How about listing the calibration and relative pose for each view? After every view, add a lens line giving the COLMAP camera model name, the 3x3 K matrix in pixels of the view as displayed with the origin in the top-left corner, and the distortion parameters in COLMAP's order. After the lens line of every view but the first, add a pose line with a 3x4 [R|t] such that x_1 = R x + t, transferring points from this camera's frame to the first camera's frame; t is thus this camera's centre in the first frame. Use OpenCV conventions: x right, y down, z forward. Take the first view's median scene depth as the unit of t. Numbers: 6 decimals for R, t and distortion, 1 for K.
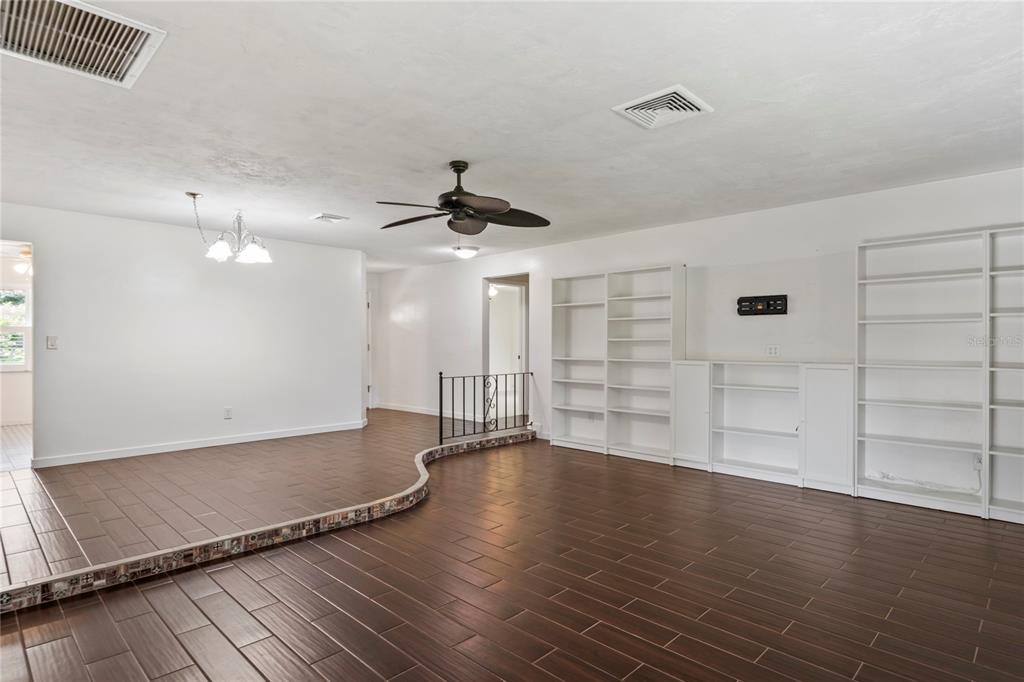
lens RADIAL K [[544.7, 0, 512.0], [0, 544.7, 341.0], [0, 0, 1]] dist [-0.000759, -0.000349]
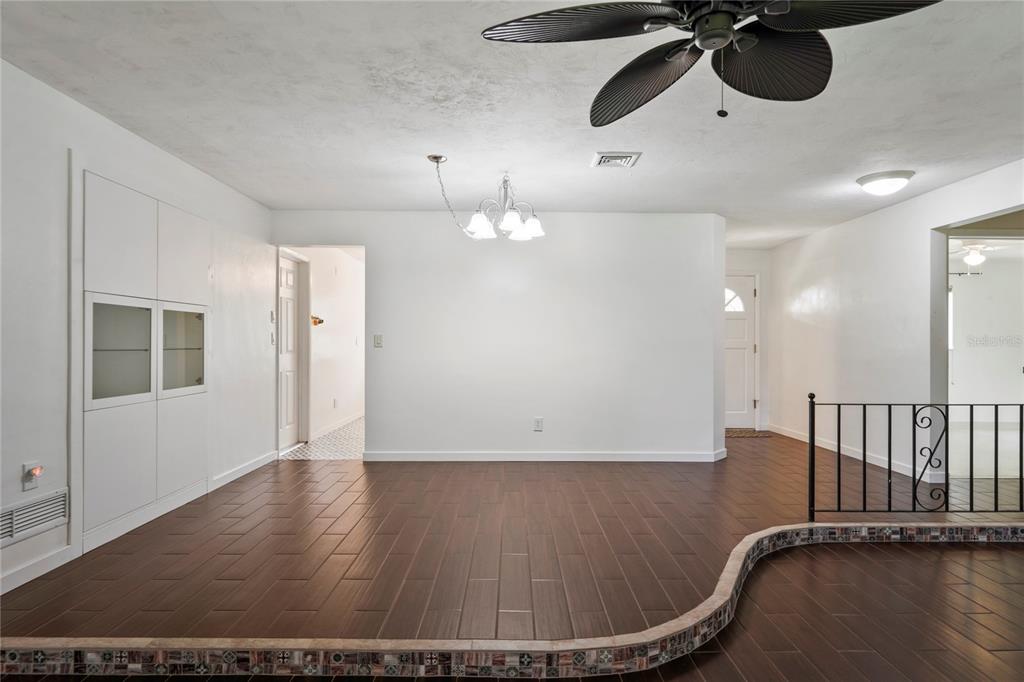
lens RADIAL K [[544.7, 0, 512.0], [0, 544.7, 341.0], [0, 0, 1]] dist [-0.000759, -0.000349]
pose [[0.705501, 0.001716, -0.708707, 0.071308], [-0.001977, 0.999998, 0.000454, 0.002733], [0.708706, 0.001081, 0.705503, 0.510104]]
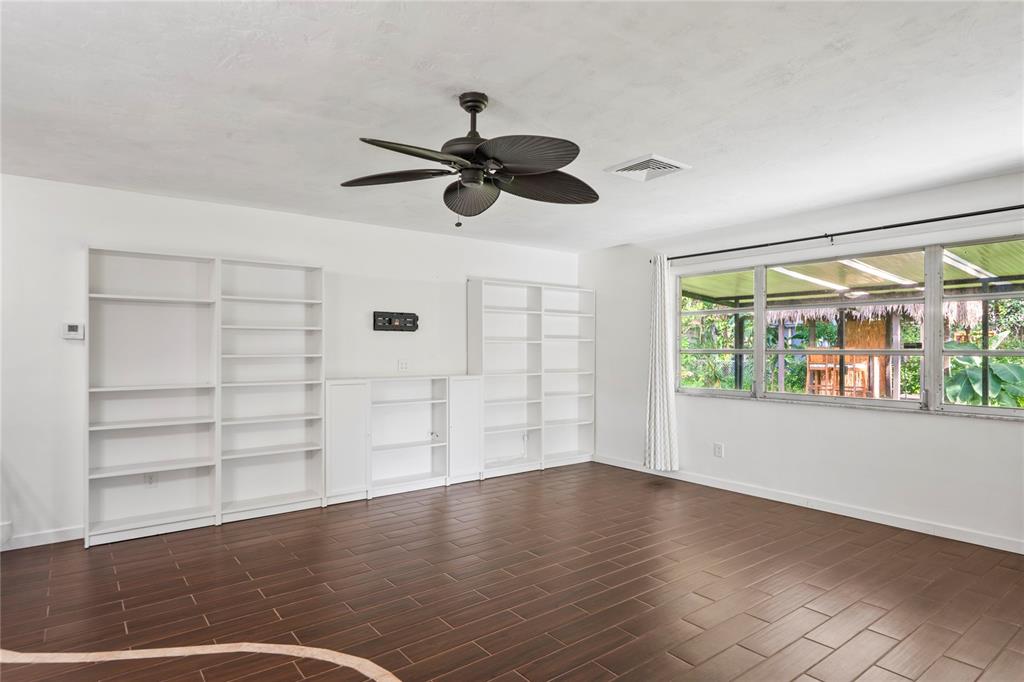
lens RADIAL K [[565.7, 0, 512.0], [0, 565.7, 341.0], [0, 0, 1]] dist [-0.002638, -0.000706]
pose [[0.147331, 0.013136, 0.989000, -0.639733], [-0.002496, 0.999914, -0.012909, -0.018085], [-0.989084, -0.000566, 0.147351, 0.717374]]
